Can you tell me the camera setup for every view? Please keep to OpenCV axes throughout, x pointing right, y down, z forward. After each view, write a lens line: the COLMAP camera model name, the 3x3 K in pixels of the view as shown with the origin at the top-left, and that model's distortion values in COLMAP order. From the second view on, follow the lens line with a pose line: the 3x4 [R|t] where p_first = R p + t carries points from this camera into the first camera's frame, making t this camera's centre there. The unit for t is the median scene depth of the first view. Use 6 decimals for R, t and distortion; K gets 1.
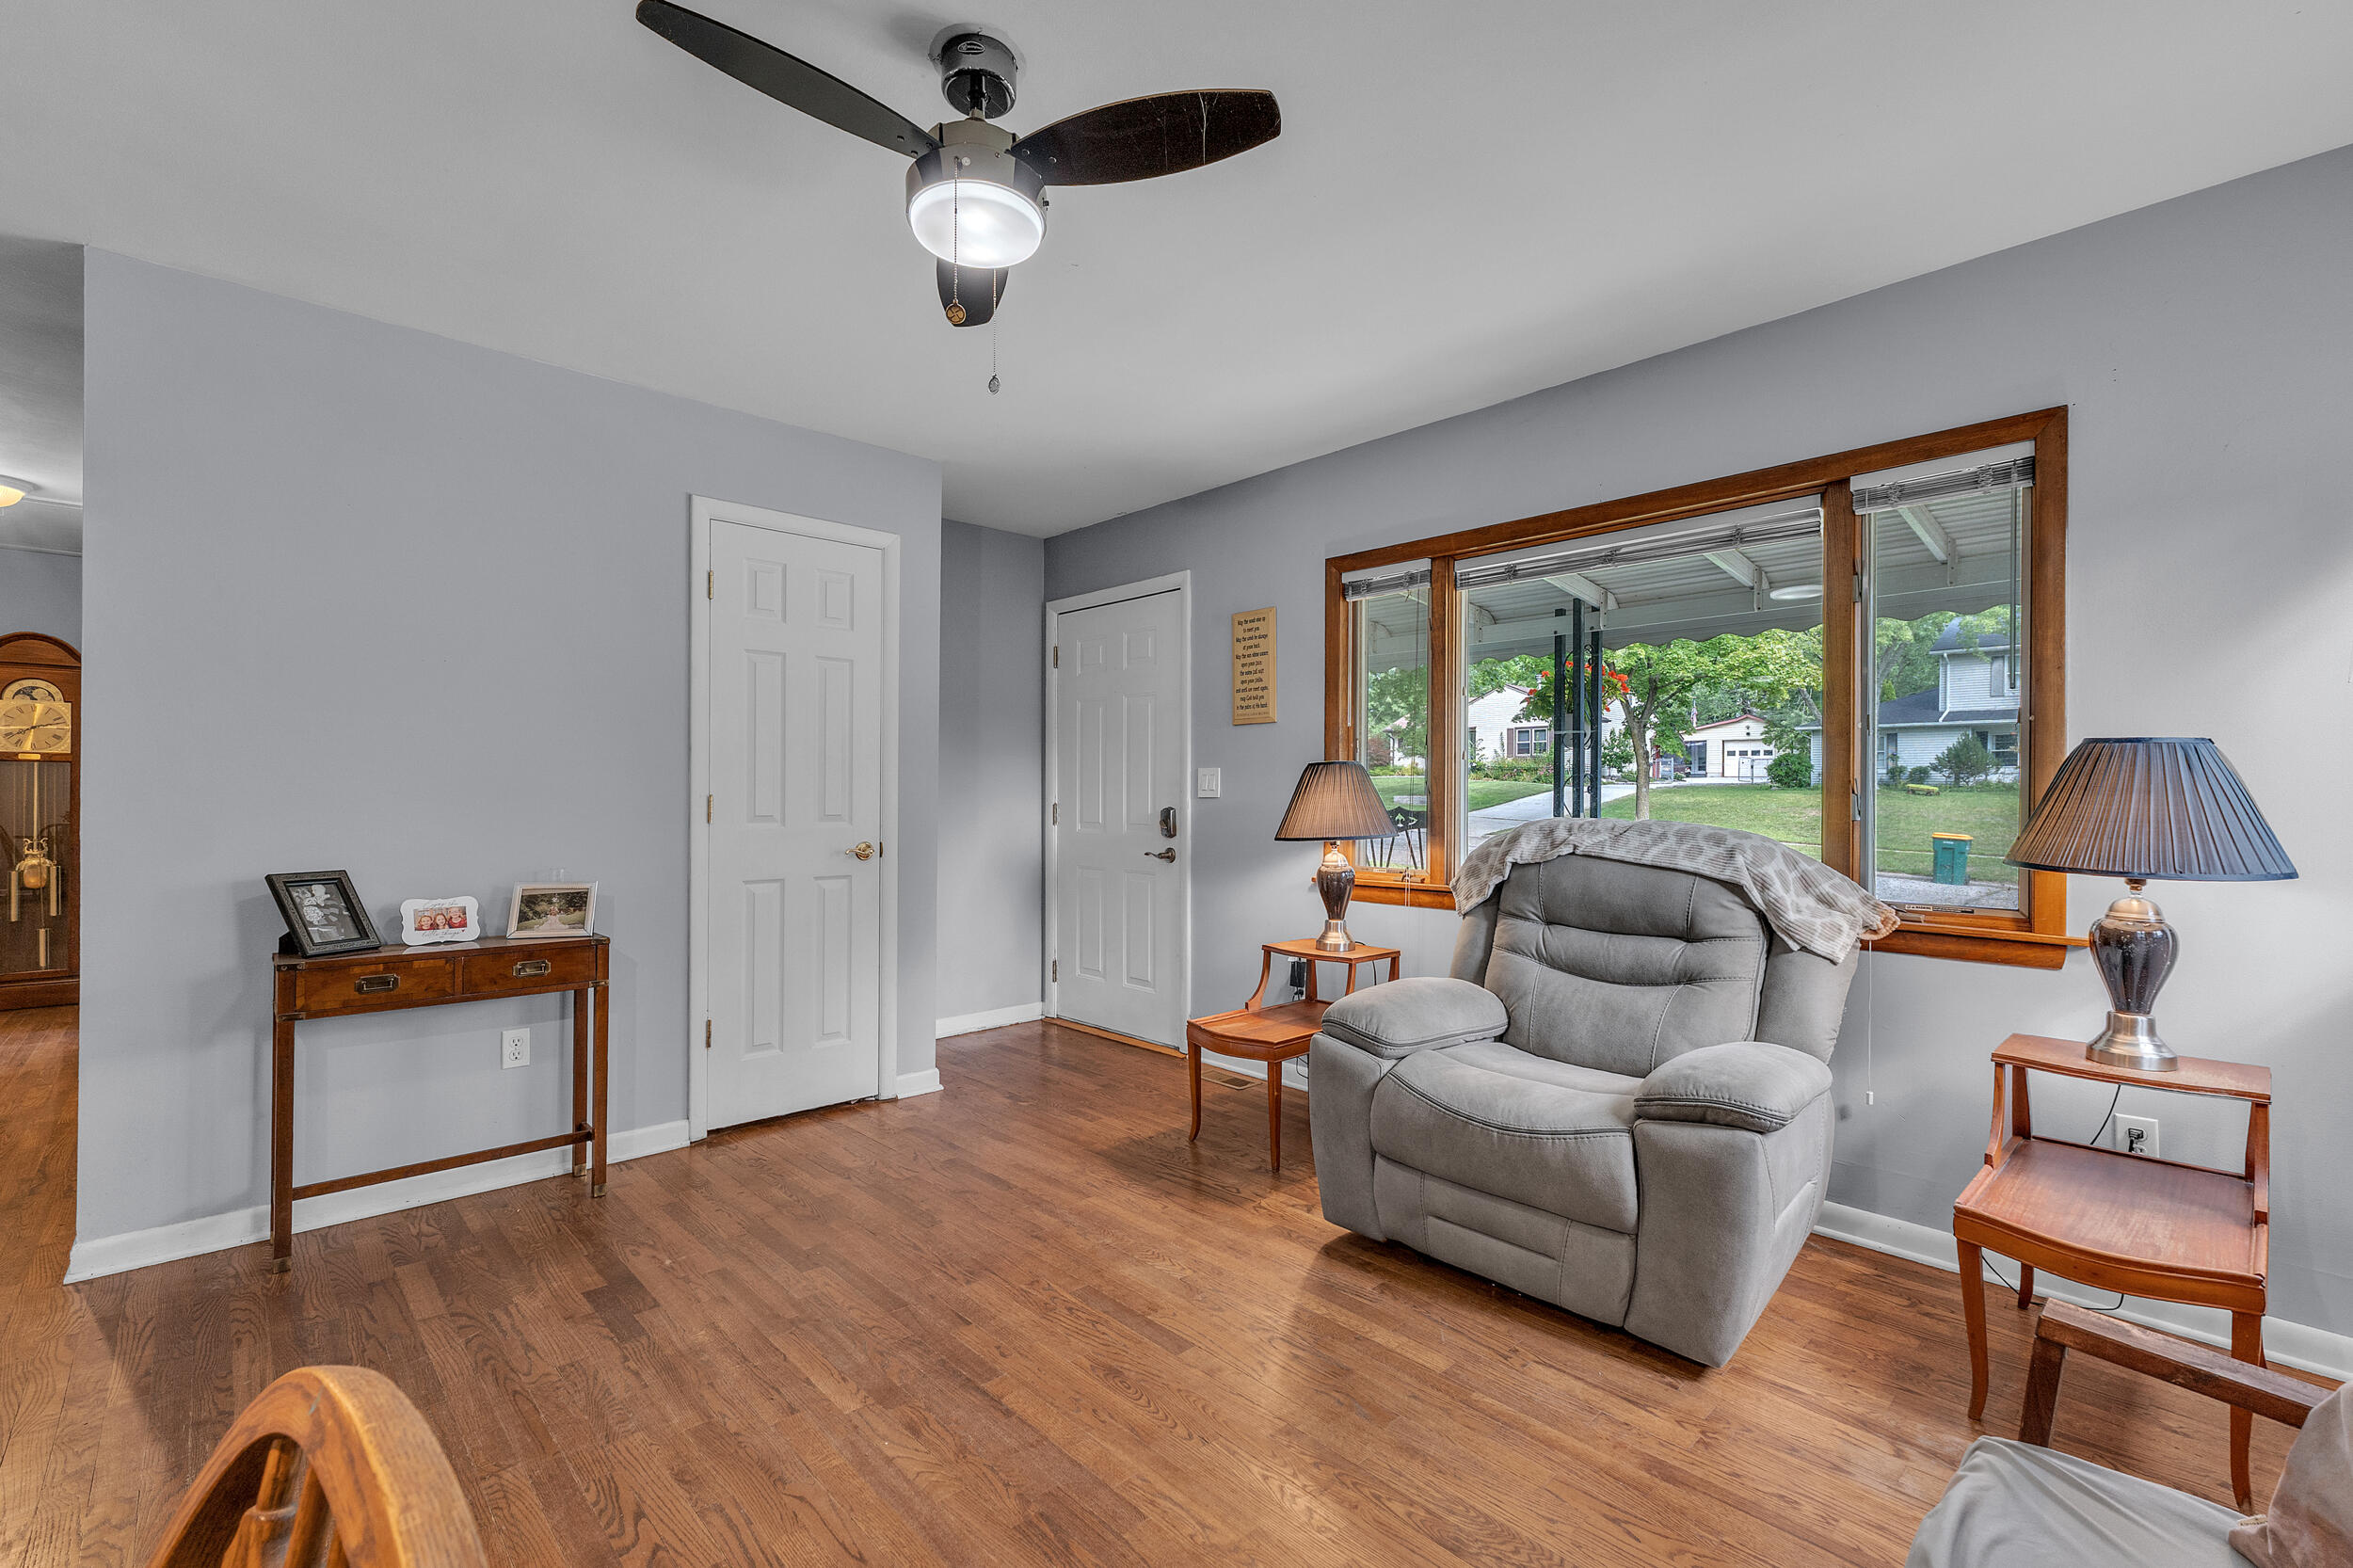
lens RADIAL K [[1005.1, 0, 1179.9], [0, 1005.1, 789.2], [0, 0, 1]] dist [-0.000493, -0.000153]
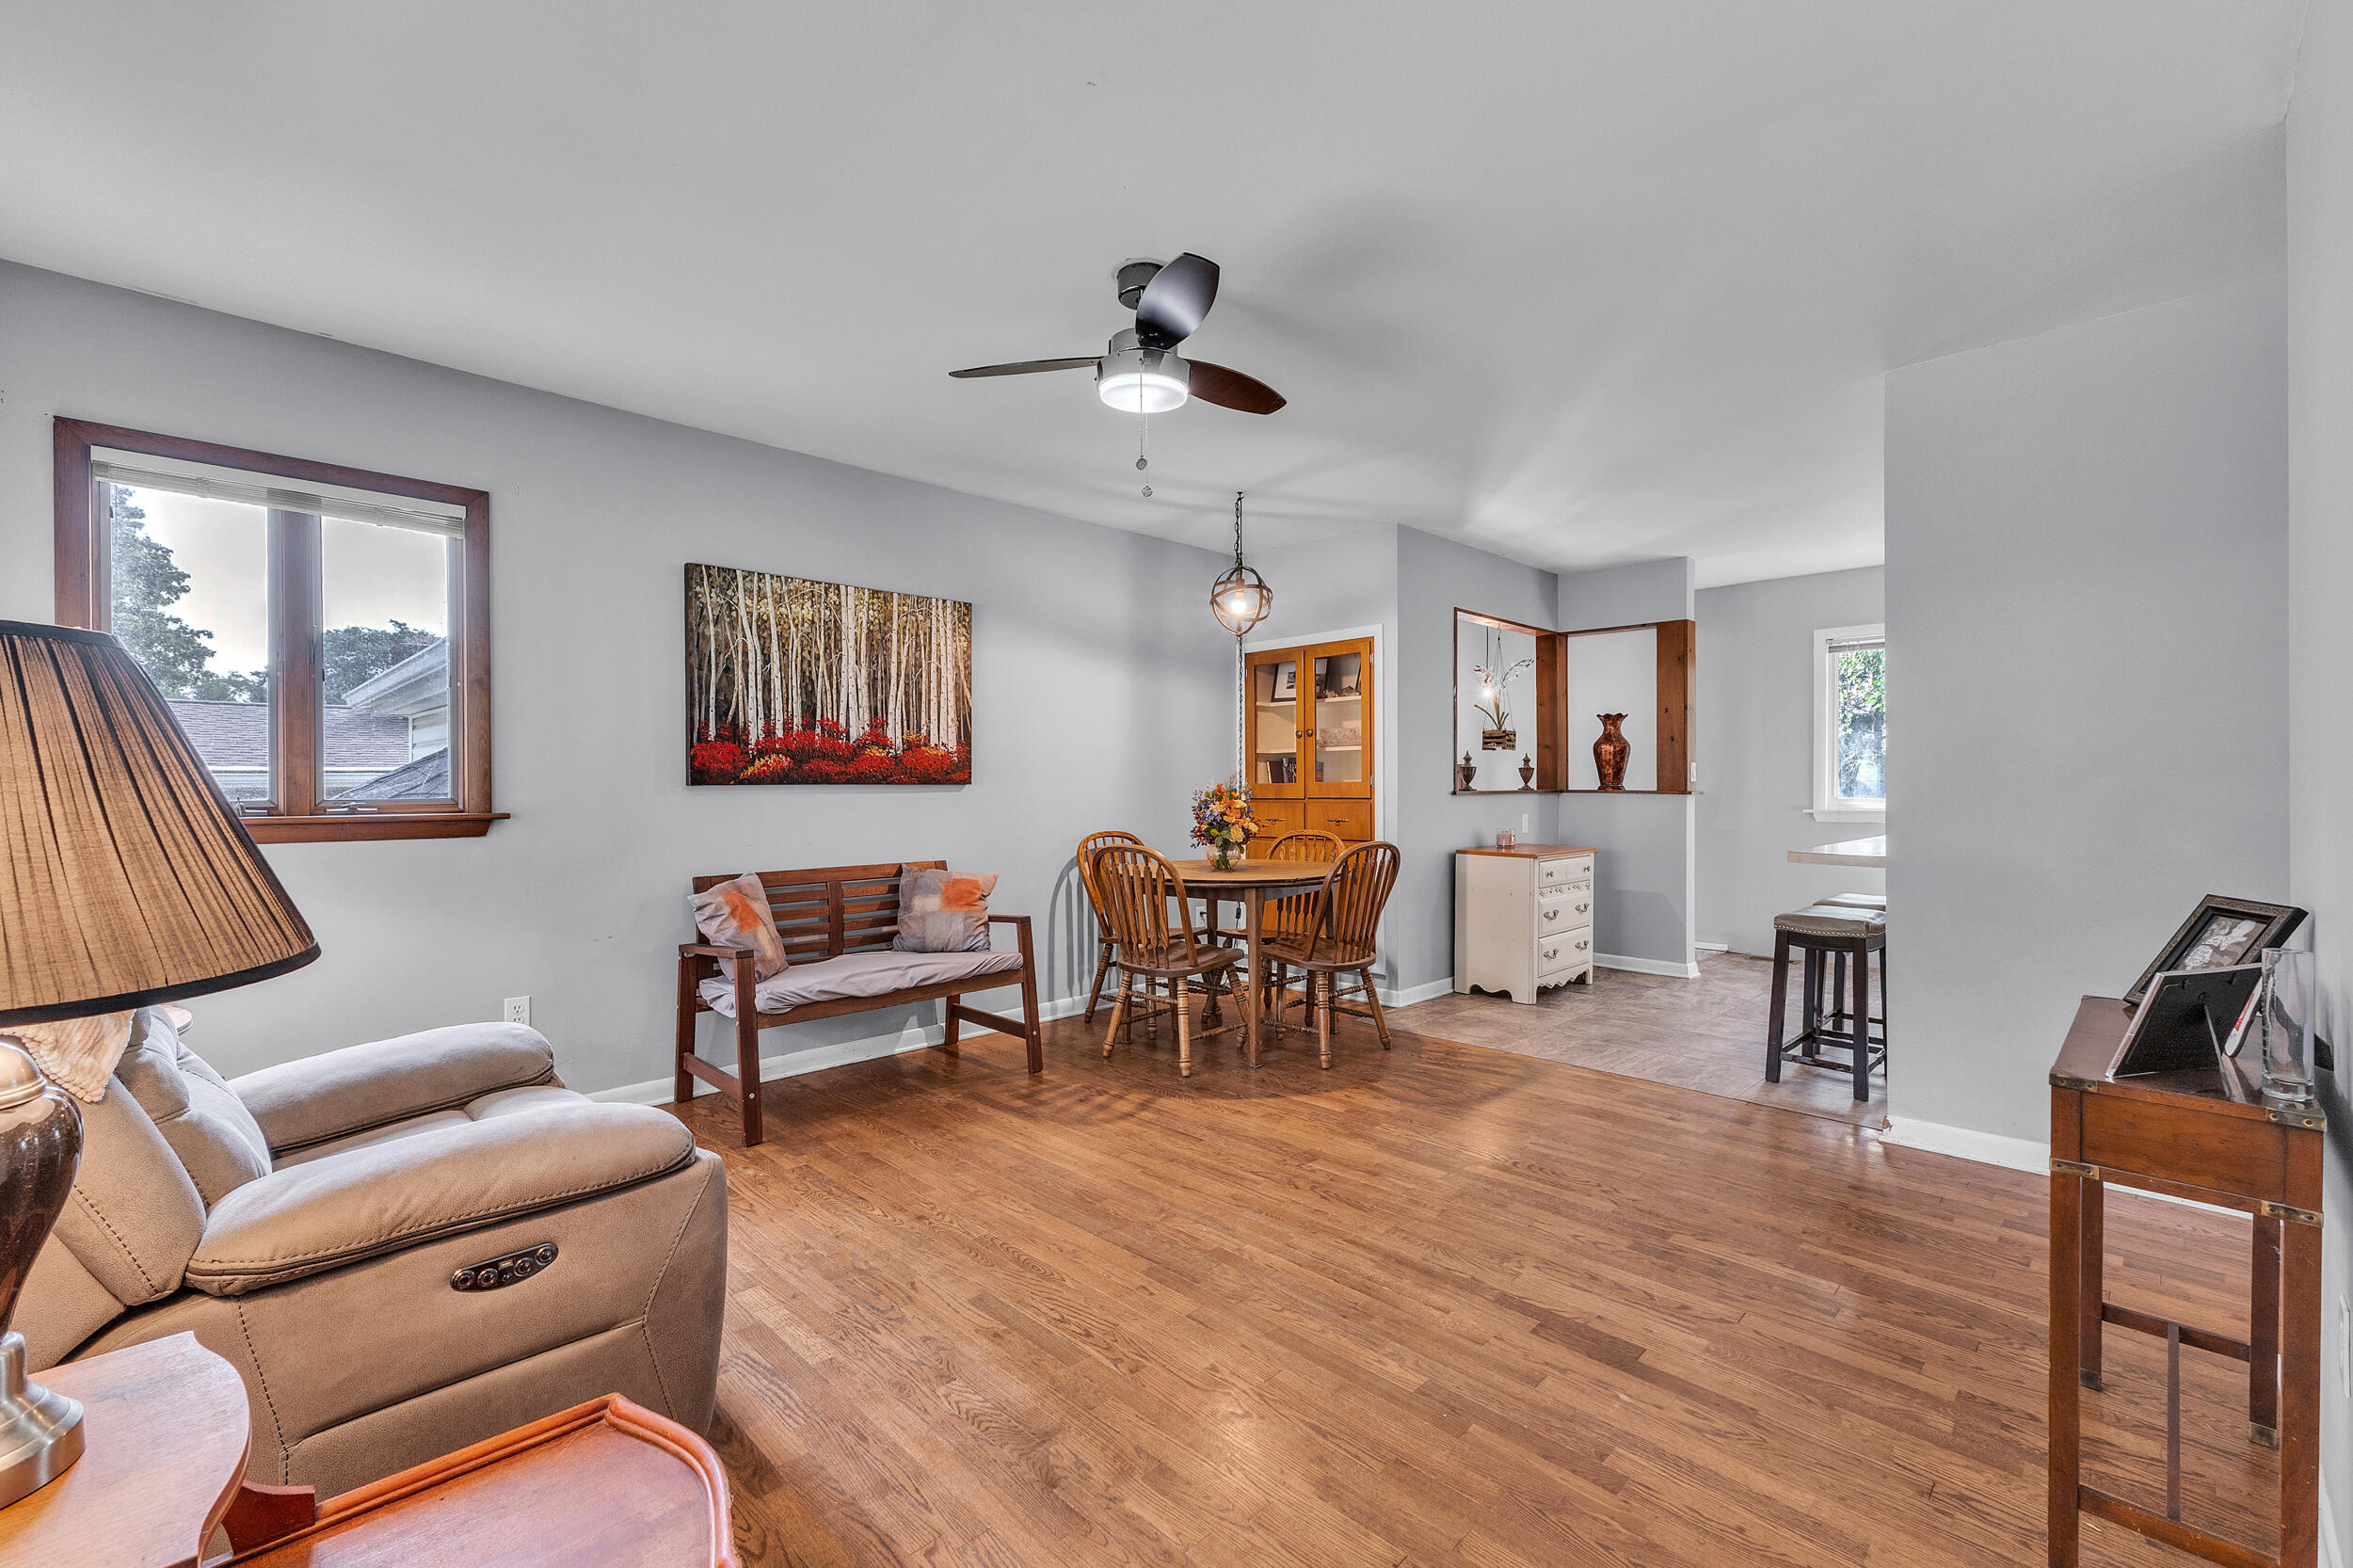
lens RADIAL K [[1005.1, 0, 1179.9], [0, 1005.1, 789.2], [0, 0, 1]] dist [-0.000493, -0.000153]
pose [[-0.999361, -0.001446, -0.035717, -0.164642], [-0.001555, 0.999994, 0.003042, 0.007574], [0.035712, 0.003095, -0.999357, 1.986483]]
